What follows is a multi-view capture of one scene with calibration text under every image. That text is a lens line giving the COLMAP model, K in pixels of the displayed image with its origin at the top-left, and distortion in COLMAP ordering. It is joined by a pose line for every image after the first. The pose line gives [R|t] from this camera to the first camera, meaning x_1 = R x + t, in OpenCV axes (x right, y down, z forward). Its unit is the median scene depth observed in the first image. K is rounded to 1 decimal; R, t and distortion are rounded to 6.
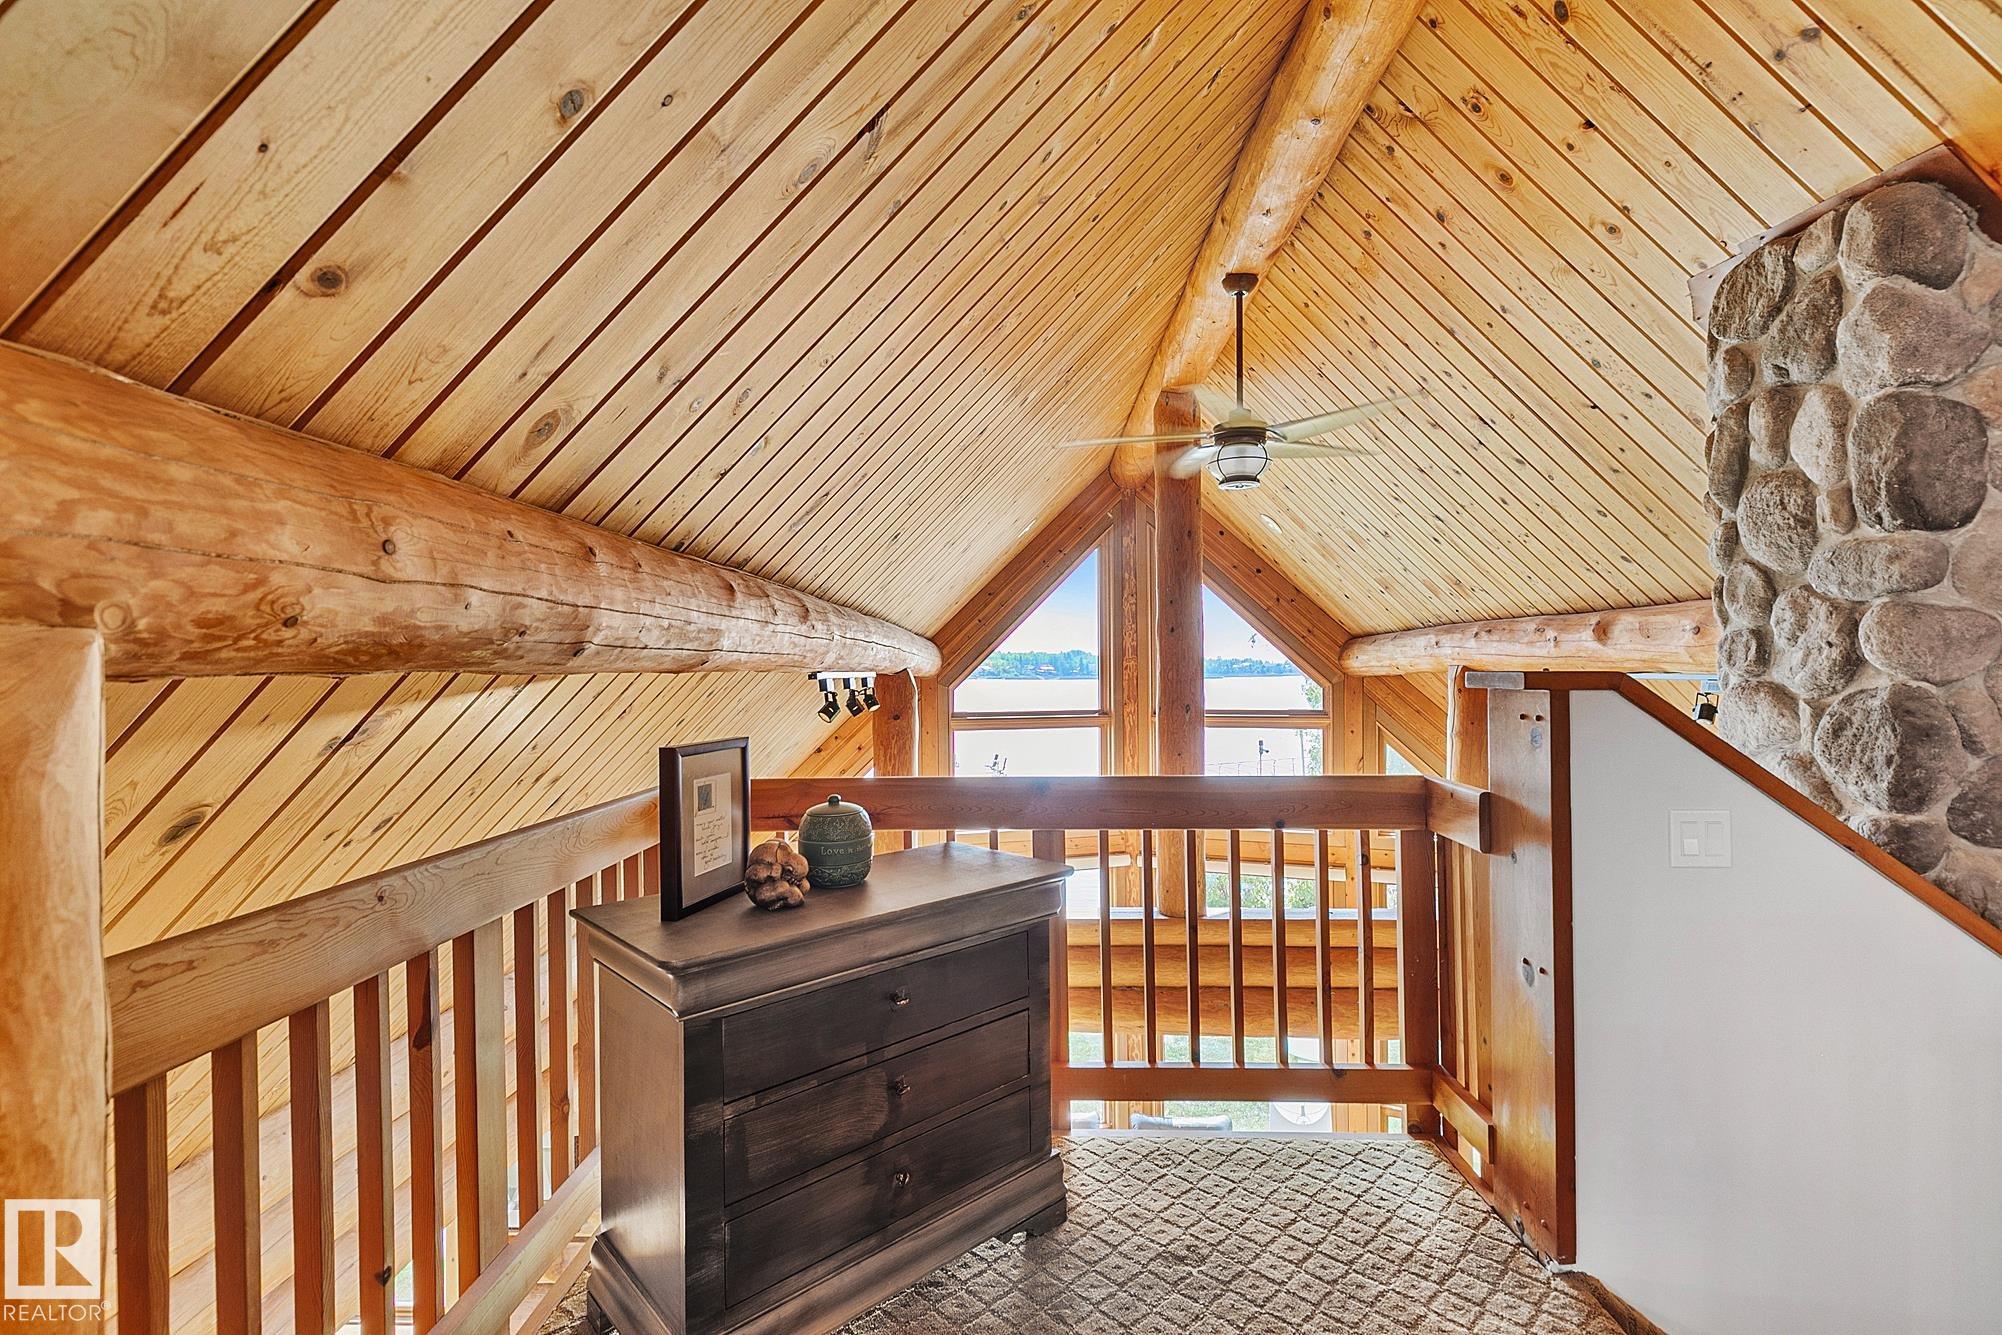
lens RADIAL K [[900.5, 0, 1004.5], [0, 900.5, 668.6], [0, 0, 1]] dist [0.002572, -0.000094]
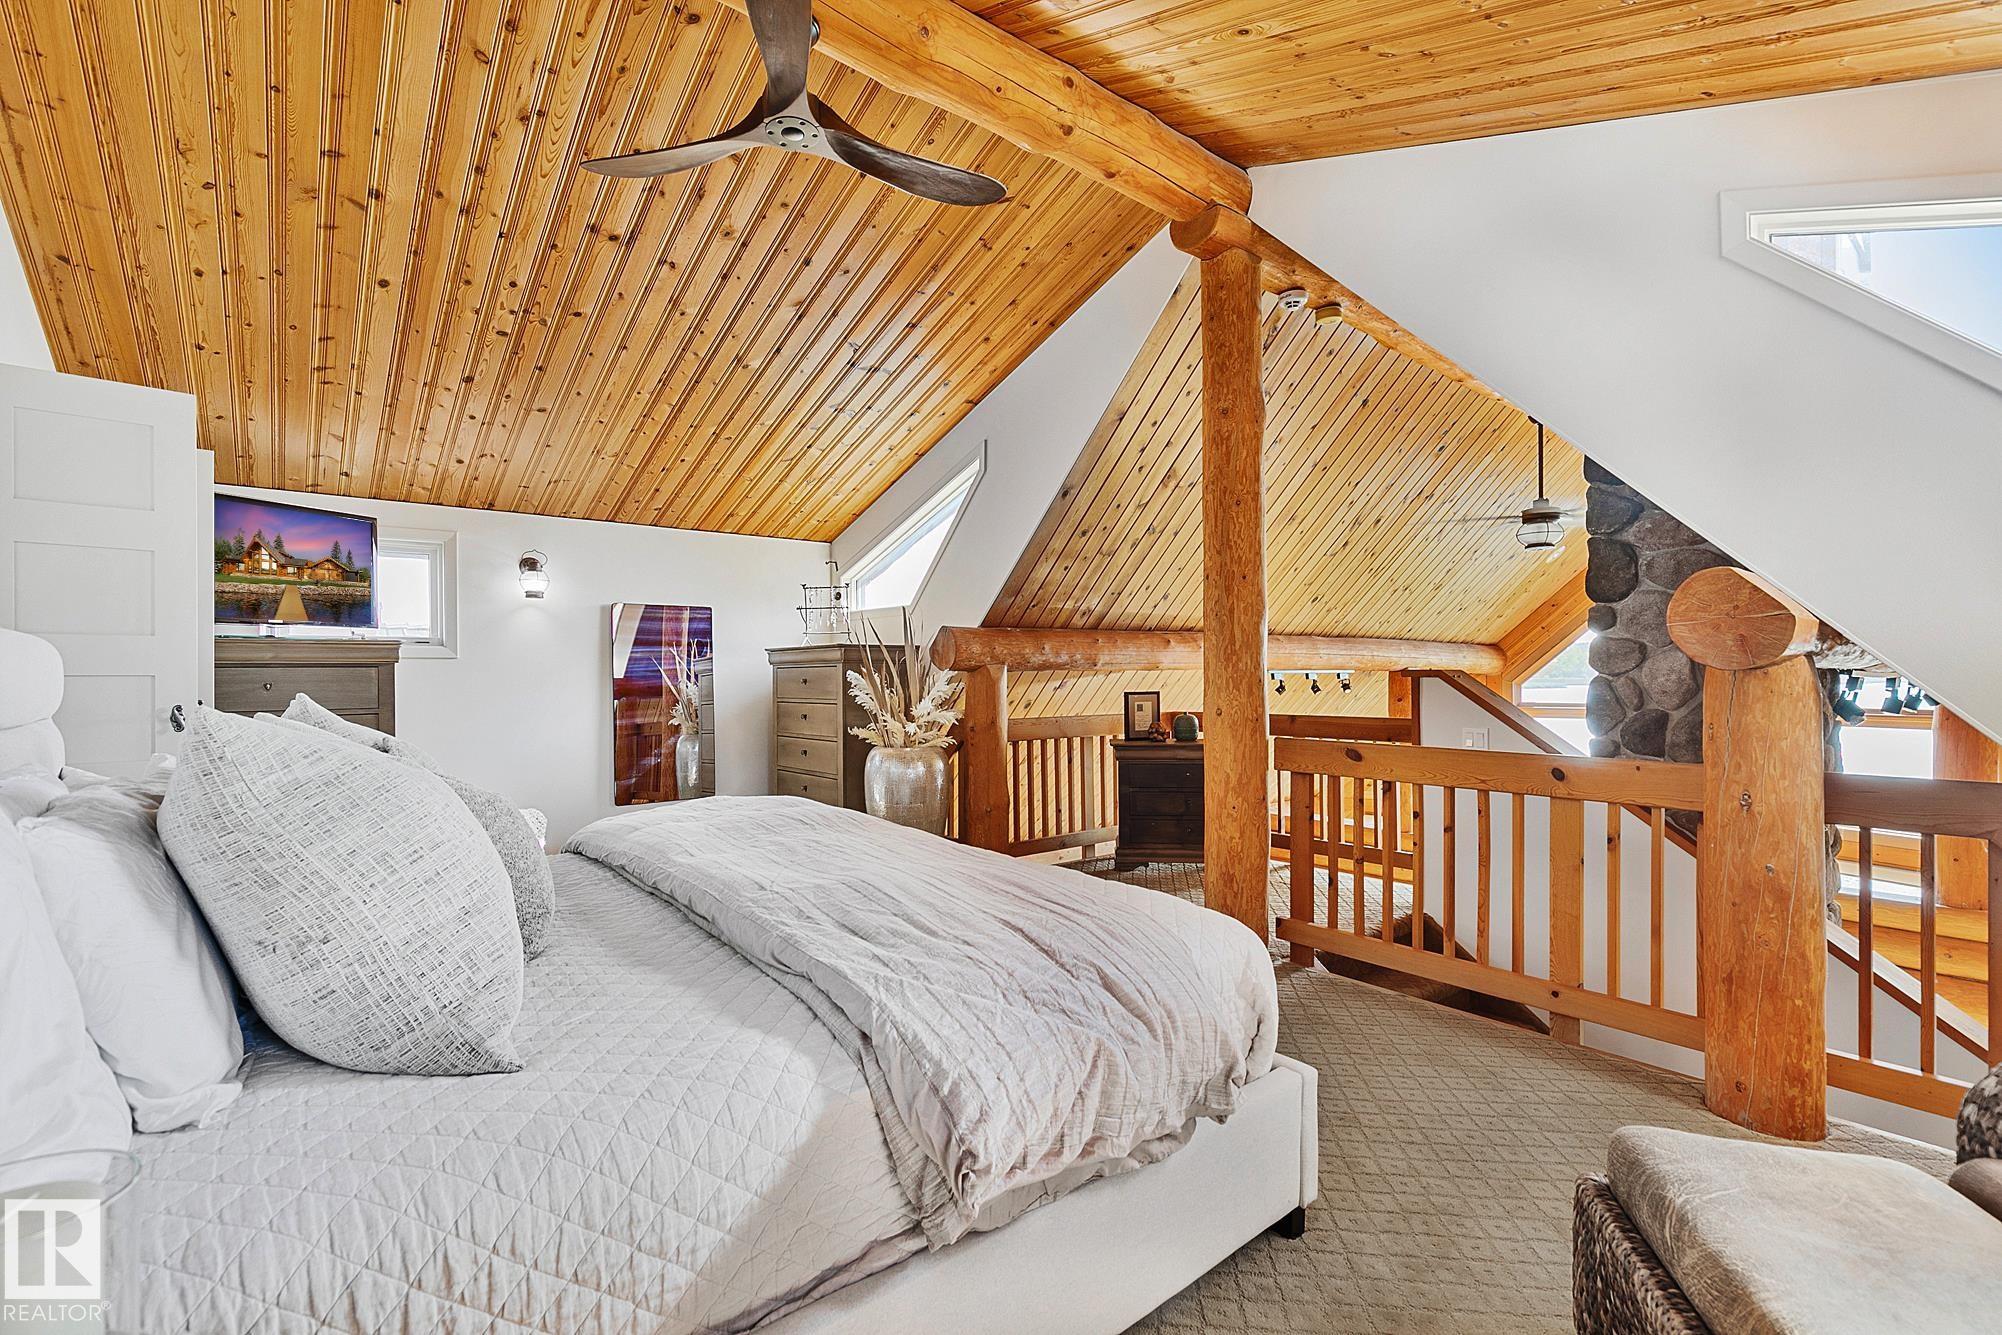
lens RADIAL K [[900.5, 0, 998.6], [0, 900.5, 675.5], [0, 0, 1]] dist [0.002572, -0.000094]
pose [[0.654351, 0.000915, -0.756191, 1.635587], [0.003707, 0.999983, 0.004418, 0.004426], [0.756182, -0.005694, 0.654336, -1.404672]]
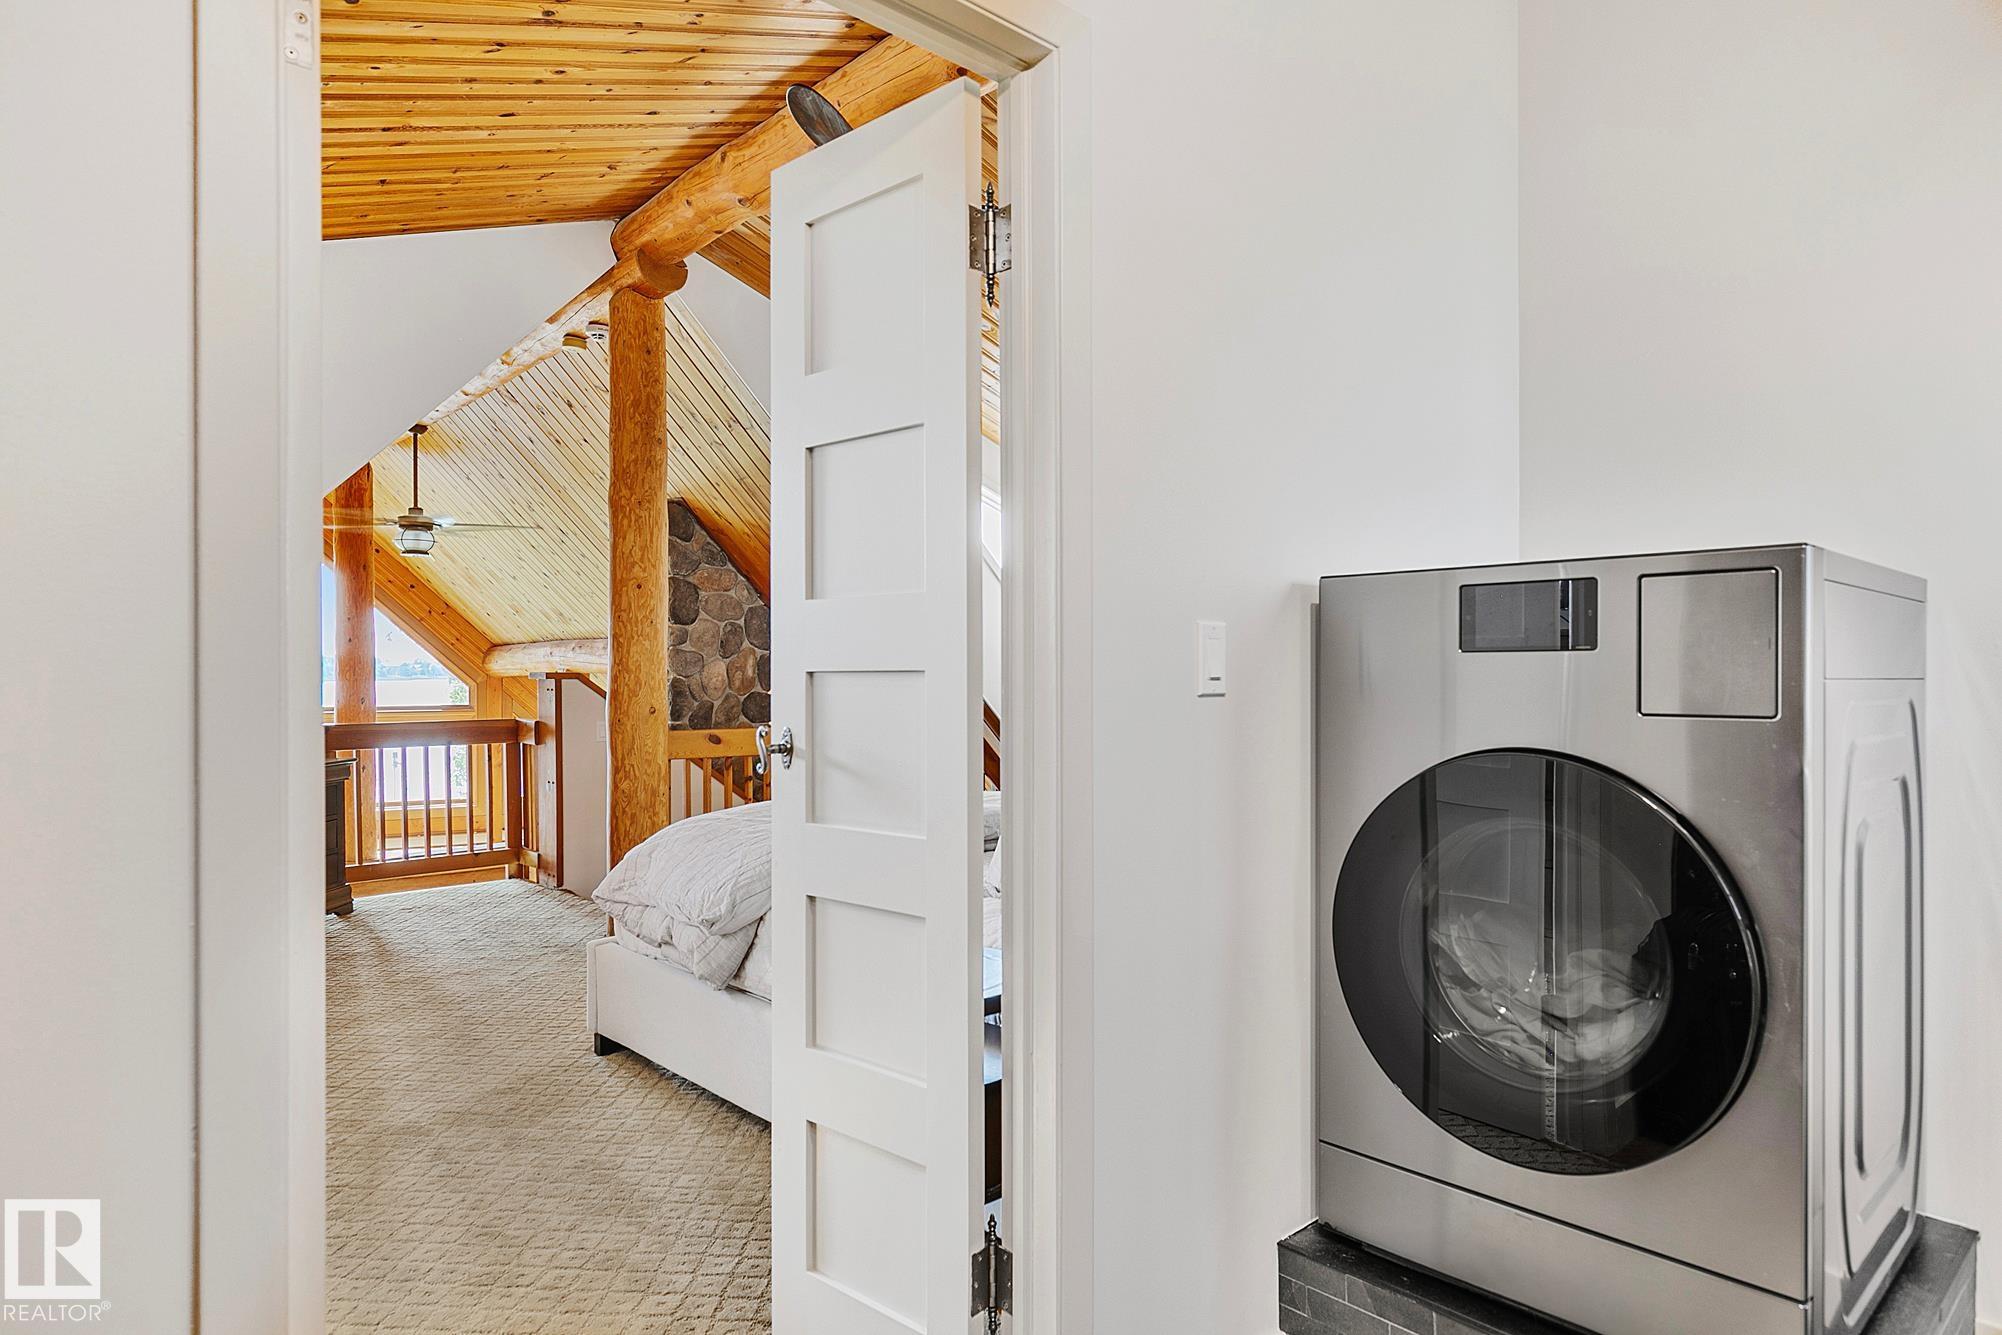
lens RADIAL K [[1208.2, 0, 1000.8], [0, 1208.2, 668.2], [0, 0, 1]] dist [0.000142, -0.000288]
pose [[0.728296, 0.001967, 0.685260, -0.887292], [-0.001161, 0.999998, -0.001637, -0.005794], [-0.685262, 0.000397, 0.728297, -2.498992]]
